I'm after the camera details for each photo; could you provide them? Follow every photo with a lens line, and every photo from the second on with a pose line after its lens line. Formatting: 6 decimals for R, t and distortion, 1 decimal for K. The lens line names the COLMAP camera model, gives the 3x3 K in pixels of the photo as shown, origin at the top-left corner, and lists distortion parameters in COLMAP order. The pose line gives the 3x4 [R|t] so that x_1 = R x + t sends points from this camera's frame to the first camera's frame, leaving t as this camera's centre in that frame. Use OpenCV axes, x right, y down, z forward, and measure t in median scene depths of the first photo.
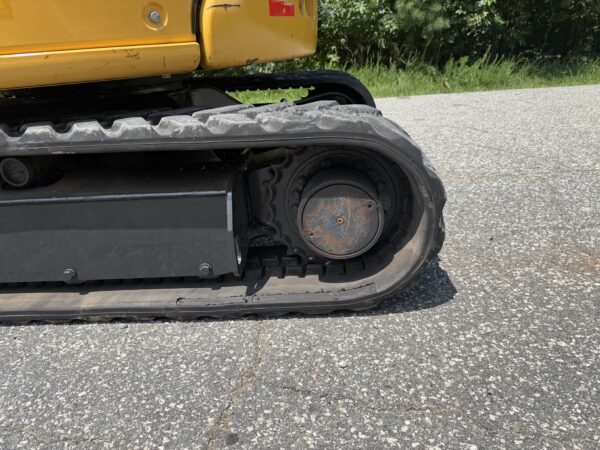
lens RADIAL K [[425.4, 0, 300.0], [0, 425.4, 225.0], [0, 0, 1]] dist [0.007869, -0.001613]
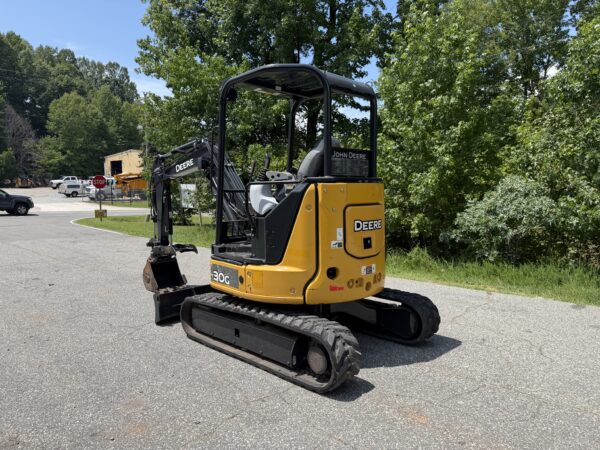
lens RADIAL K [[425.4, 0, 300.0], [0, 425.4, 225.0], [0, 0, 1]] dist [0.007869, -0.001613]
pose [[0.732869, 0.095927, -0.673573, 1.993732], [-0.292993, 0.938007, -0.185199, -0.323835], [0.614050, 0.333078, 0.715542, -1.684893]]
